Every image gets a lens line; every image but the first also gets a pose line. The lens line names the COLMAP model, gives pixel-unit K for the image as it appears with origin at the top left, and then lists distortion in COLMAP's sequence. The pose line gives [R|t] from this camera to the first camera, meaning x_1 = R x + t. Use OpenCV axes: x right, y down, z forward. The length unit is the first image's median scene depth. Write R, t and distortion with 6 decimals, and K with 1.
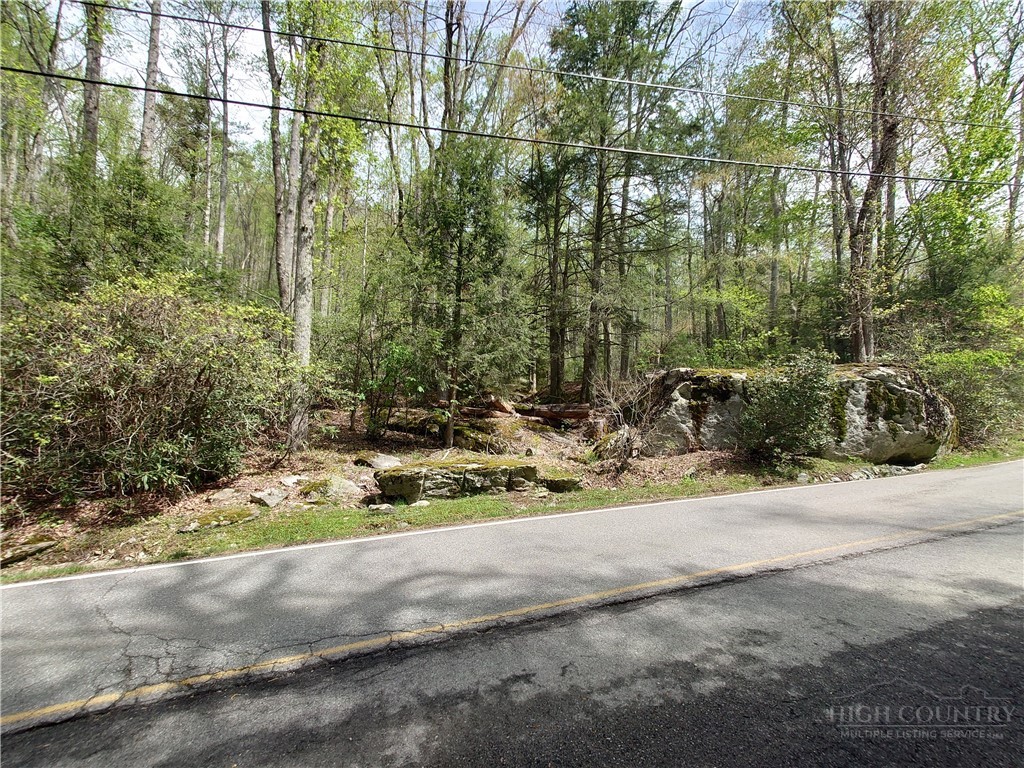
lens RADIAL K [[457.5, 0, 512.0], [0, 457.5, 384.0], [0, 0, 1]] dist [0.002113, -0.000566]
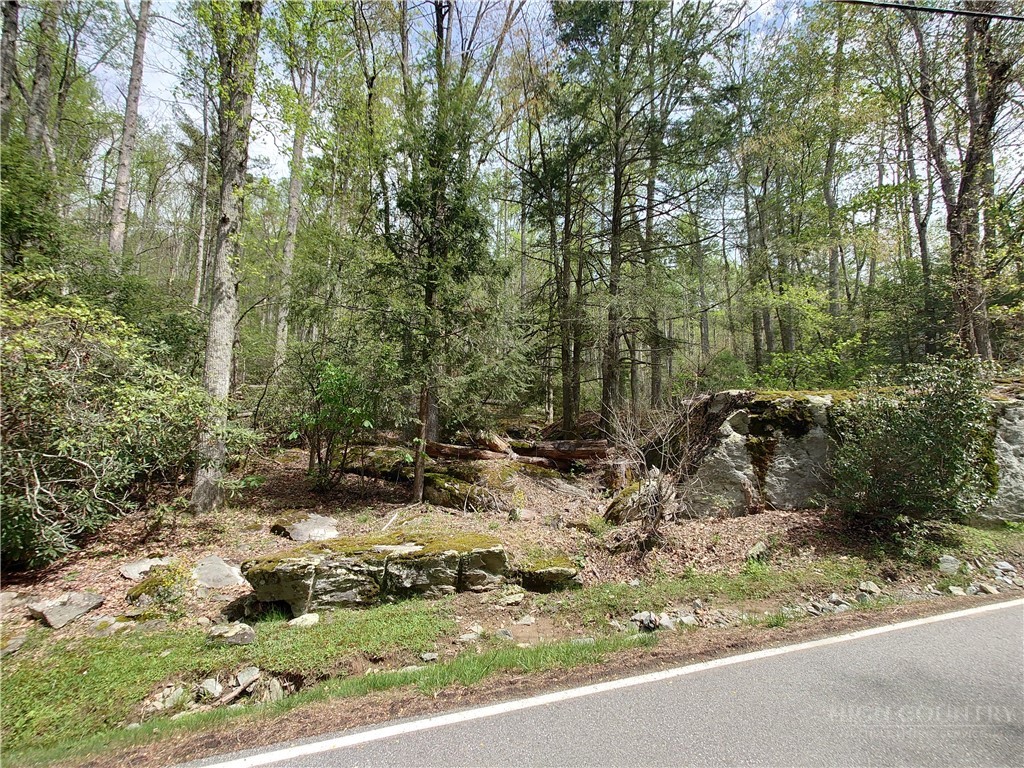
lens RADIAL K [[458.1, 0, 514.5], [0, 458.1, 385.4], [0, 0, 1]] dist [0.003862, 0.000630]
pose [[0.997624, -0.019042, -0.066215, 0.084400], [0.014938, 0.997968, -0.061941, -0.003157], [0.067260, 0.060805, 0.995881, 0.279456]]
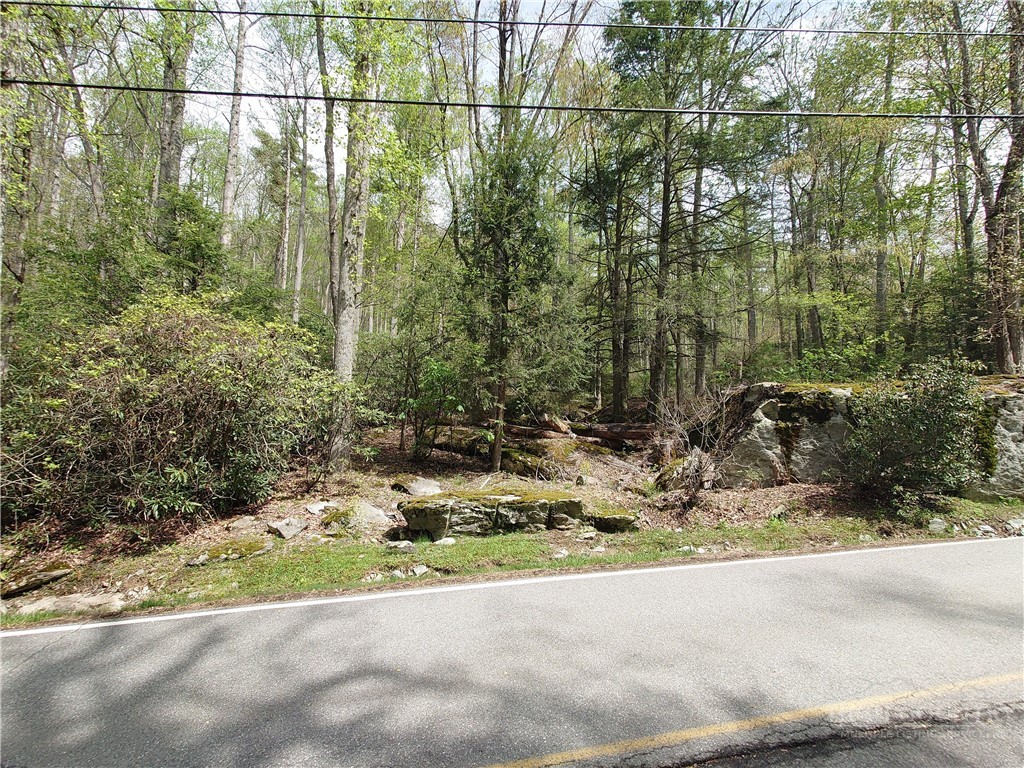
lens RADIAL K [[457.5, 0, 512.0], [0, 457.5, 384.0], [0, 0, 1]] dist [0.002113, -0.000566]
pose [[0.987529, -0.008839, -0.157191, 0.045911], [0.003892, 0.999488, -0.031752, -0.007765], [0.157391, 0.030745, 0.987058, 0.103006]]
